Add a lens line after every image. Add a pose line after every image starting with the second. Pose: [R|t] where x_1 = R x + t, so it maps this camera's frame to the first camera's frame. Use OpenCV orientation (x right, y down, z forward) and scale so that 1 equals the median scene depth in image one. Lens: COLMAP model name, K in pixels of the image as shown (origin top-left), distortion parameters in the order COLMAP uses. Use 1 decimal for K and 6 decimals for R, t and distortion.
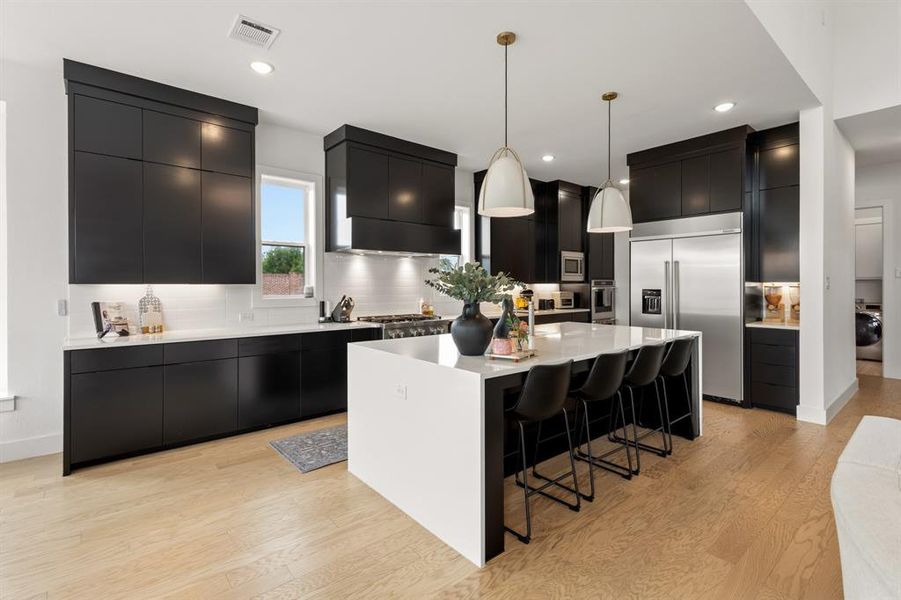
lens RADIAL K [[415.4, 0, 449.8], [0, 415.4, 293.7], [0, 0, 1]] dist [0.003763, 0.000425]
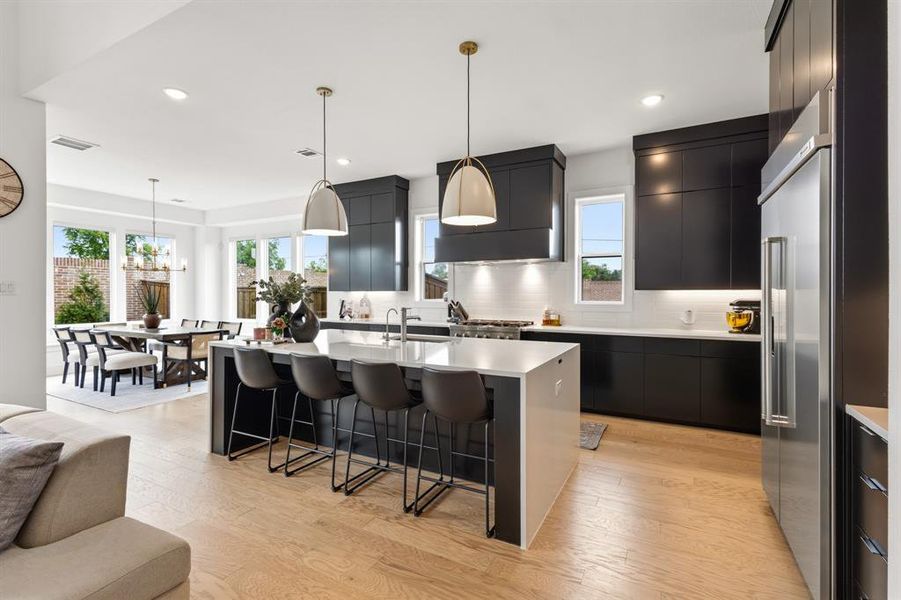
lens RADIAL K [[415.4, 0, 453.5], [0, 415.4, 294.9], [0, 0, 1]] dist [0.003763, 0.000425]
pose [[0.374638, 0.001178, -0.927170, 0.860680], [-0.024789, 0.999654, -0.008746, -0.000602], [0.926840, 0.026261, 0.374538, 0.537780]]
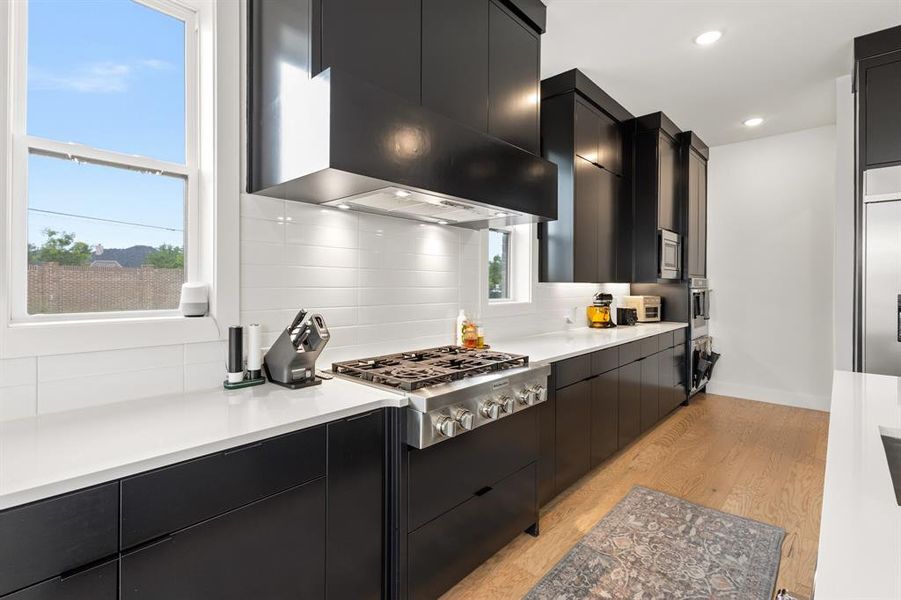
lens RADIAL K [[415.4, 0, 445.5], [0, 415.4, 284.9], [0, 0, 1]] dist [0.003763, 0.000425]
pose [[0.993280, -0.002774, 0.115706, -0.168816], [0.006400, 0.999500, -0.030974, -0.006197], [-0.115562, 0.031507, 0.992800, 0.620628]]
